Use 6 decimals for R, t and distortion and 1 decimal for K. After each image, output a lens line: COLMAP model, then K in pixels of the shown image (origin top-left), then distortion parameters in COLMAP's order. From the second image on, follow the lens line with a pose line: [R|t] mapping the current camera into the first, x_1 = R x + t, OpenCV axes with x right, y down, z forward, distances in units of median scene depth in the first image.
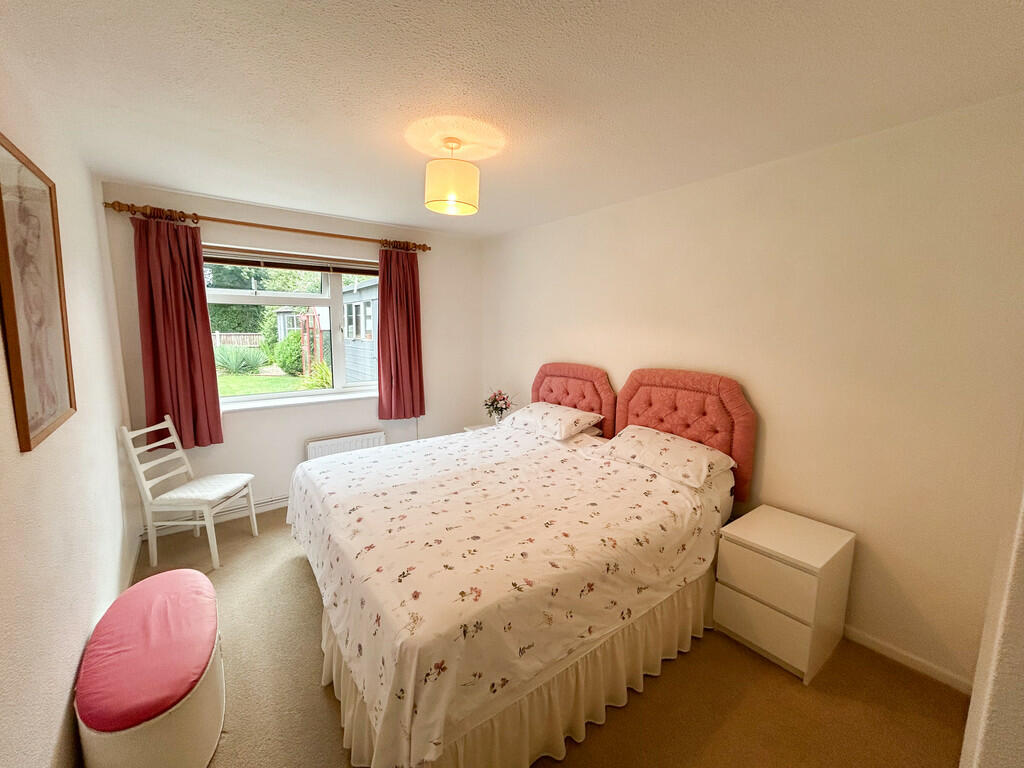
lens RADIAL K [[413.9, 0, 512.0], [0, 413.9, 384.0], [0, 0, 1]] dist [0.000188, 0.000002]
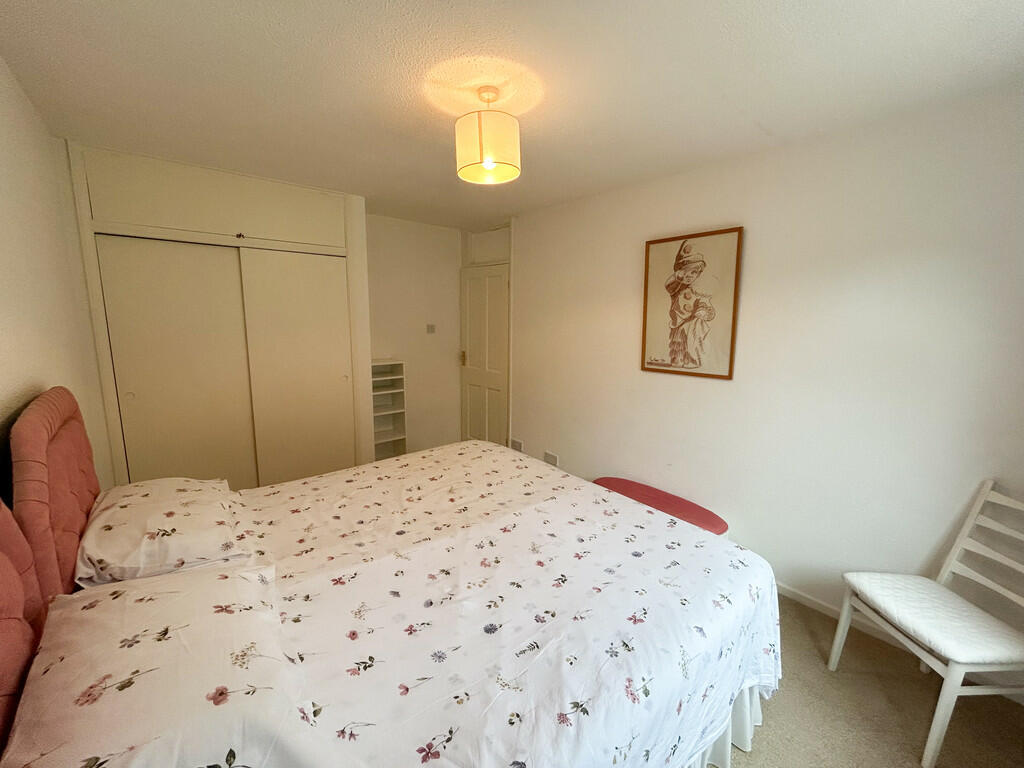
lens RADIAL K [[413.9, 0, 512.0], [0, 413.9, 384.0], [0, 0, 1]] dist [0.000188, 0.000002]
pose [[-0.998767, -0.019633, -0.045588, -0.155823], [-0.032186, 0.955352, 0.293712, -0.255738], [0.037786, 0.294817, -0.954806, 1.853325]]
